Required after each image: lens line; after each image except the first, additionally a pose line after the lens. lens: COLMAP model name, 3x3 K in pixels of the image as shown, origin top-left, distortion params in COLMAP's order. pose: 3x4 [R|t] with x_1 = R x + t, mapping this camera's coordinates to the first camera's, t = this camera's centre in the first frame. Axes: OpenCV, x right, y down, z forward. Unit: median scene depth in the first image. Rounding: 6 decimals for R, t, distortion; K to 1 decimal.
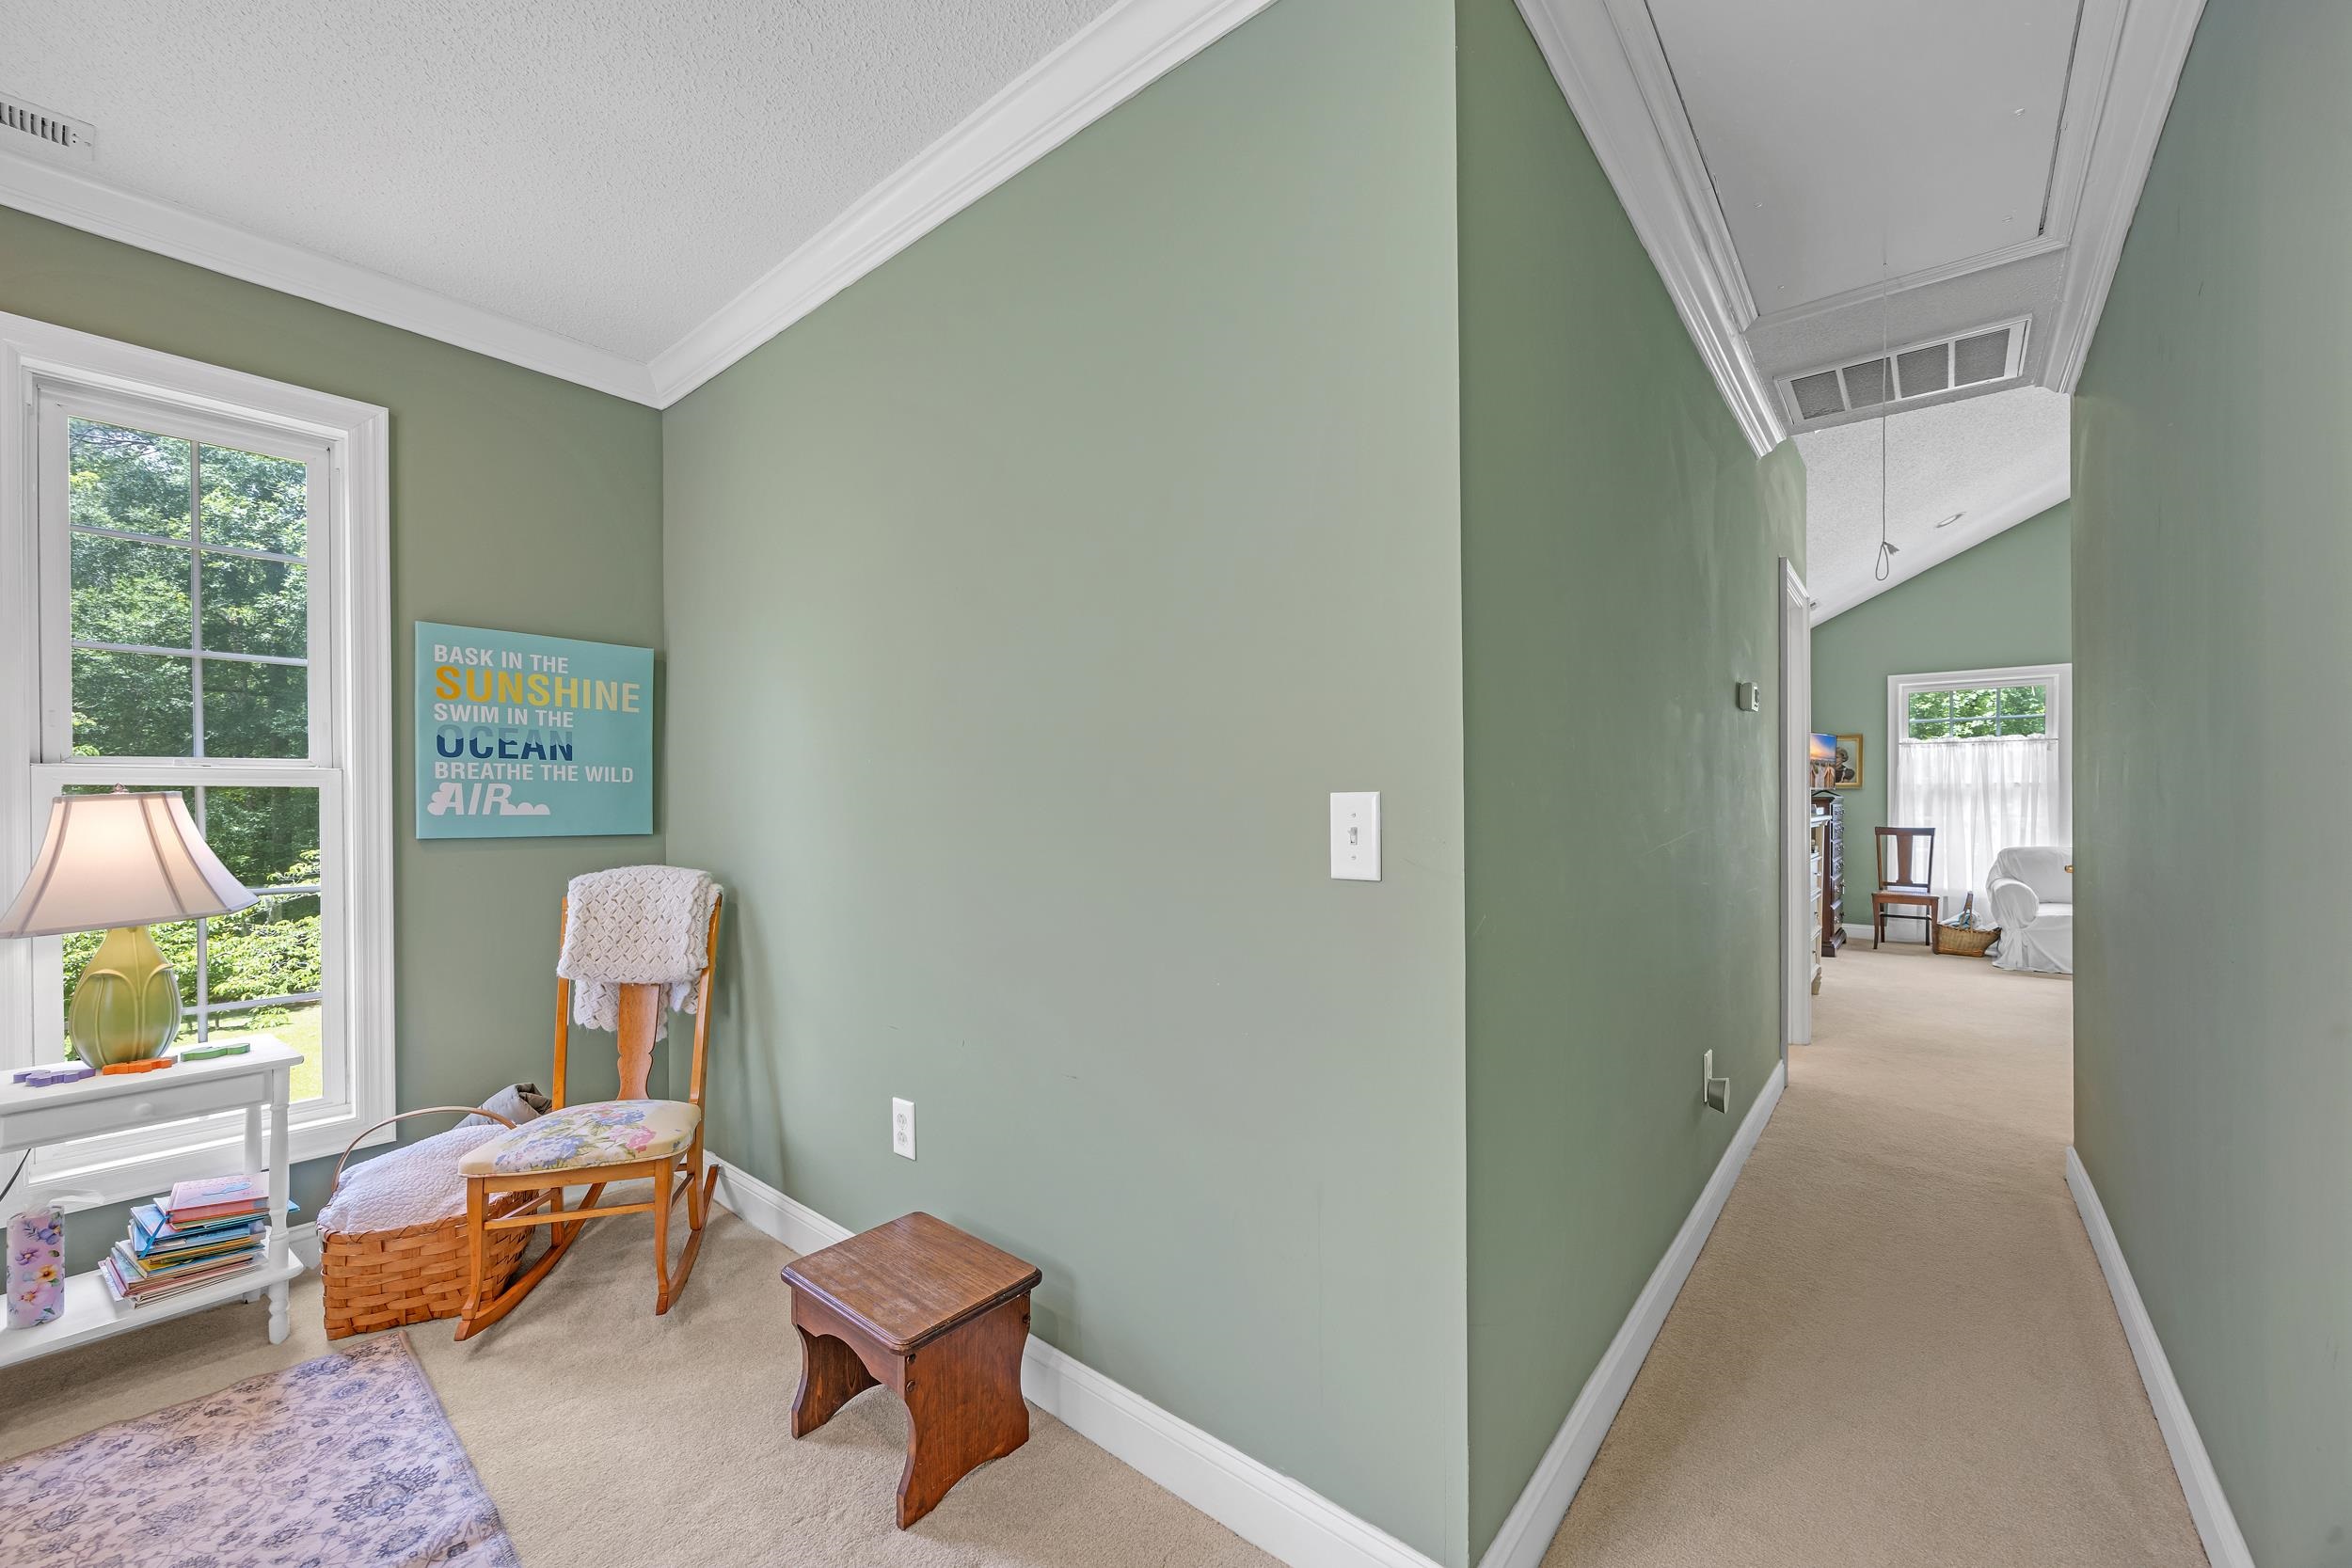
lens RADIAL K [[913.6, 0, 1174.3], [0, 913.6, 811.0], [0, 0, 1]] dist [0.000664, 0.000134]
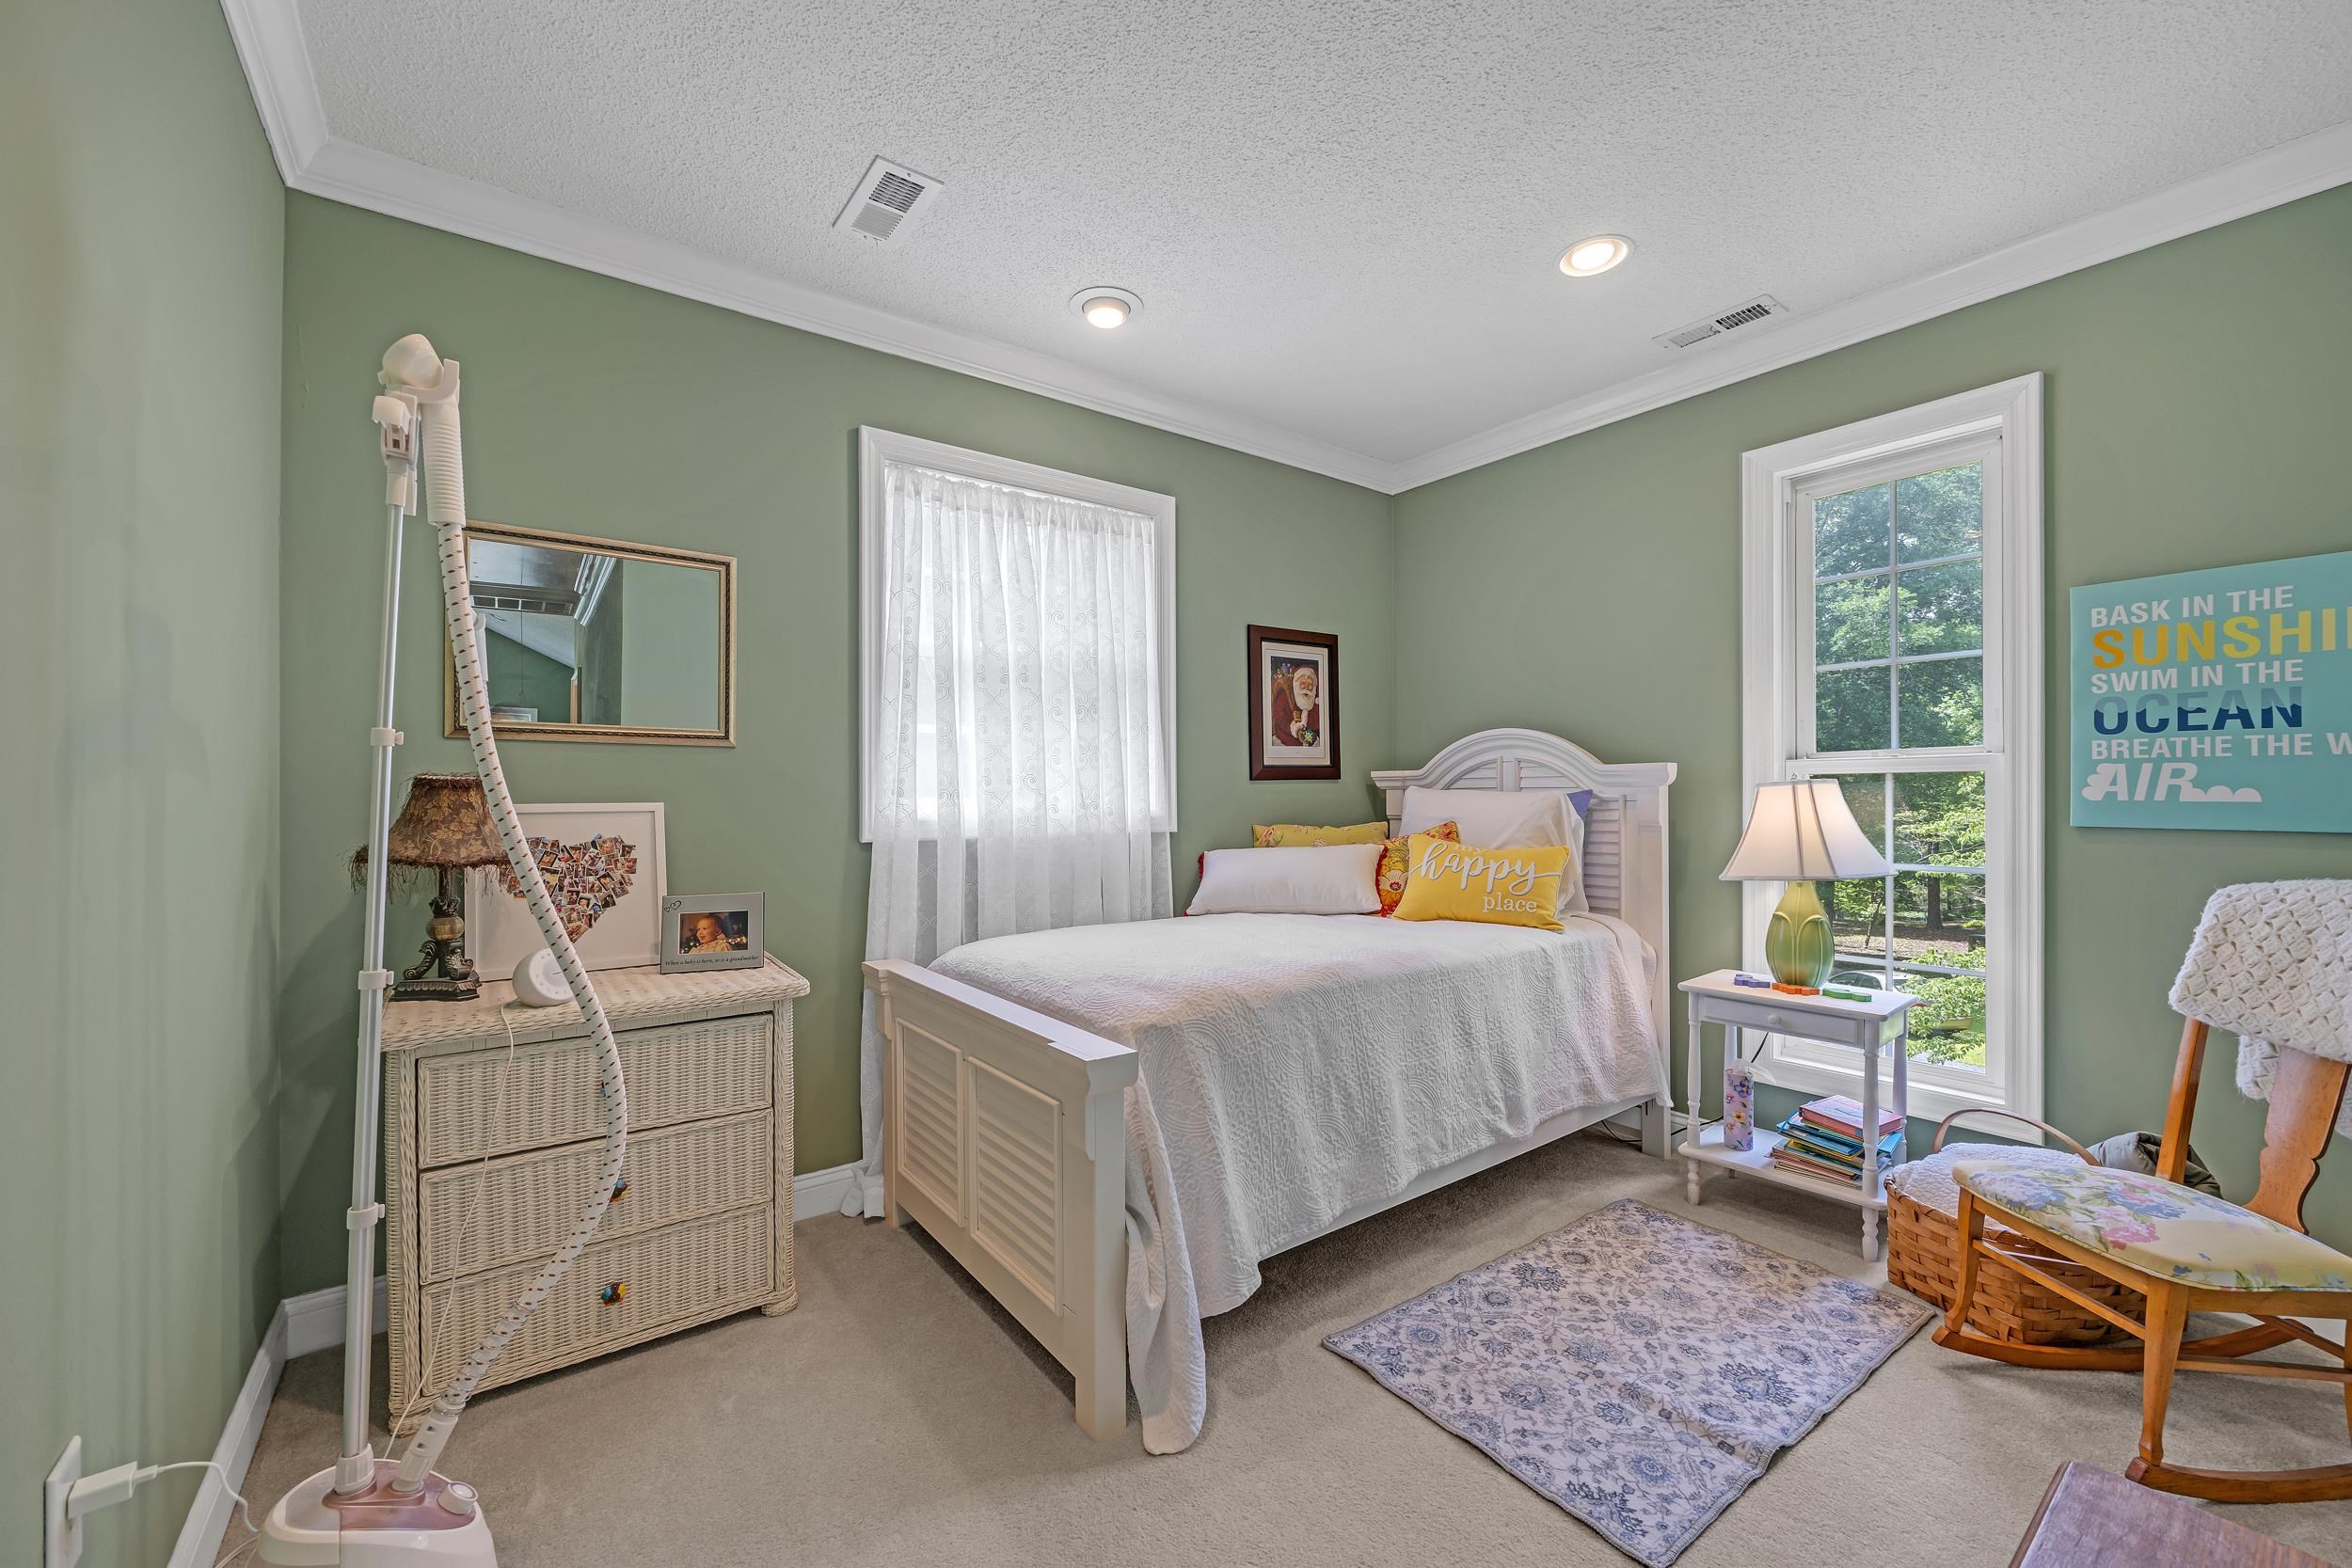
lens RADIAL K [[936.6, 0, 1179.7], [0, 936.6, 796.3], [0, 0, 1]] dist [-0.000908, -0.000245]
pose [[-0.237195, 0.005171, -0.971448, 0.286872], [-0.006310, 0.999957, 0.006863, -0.000199], [0.971442, 0.007758, -0.237152, 0.354808]]
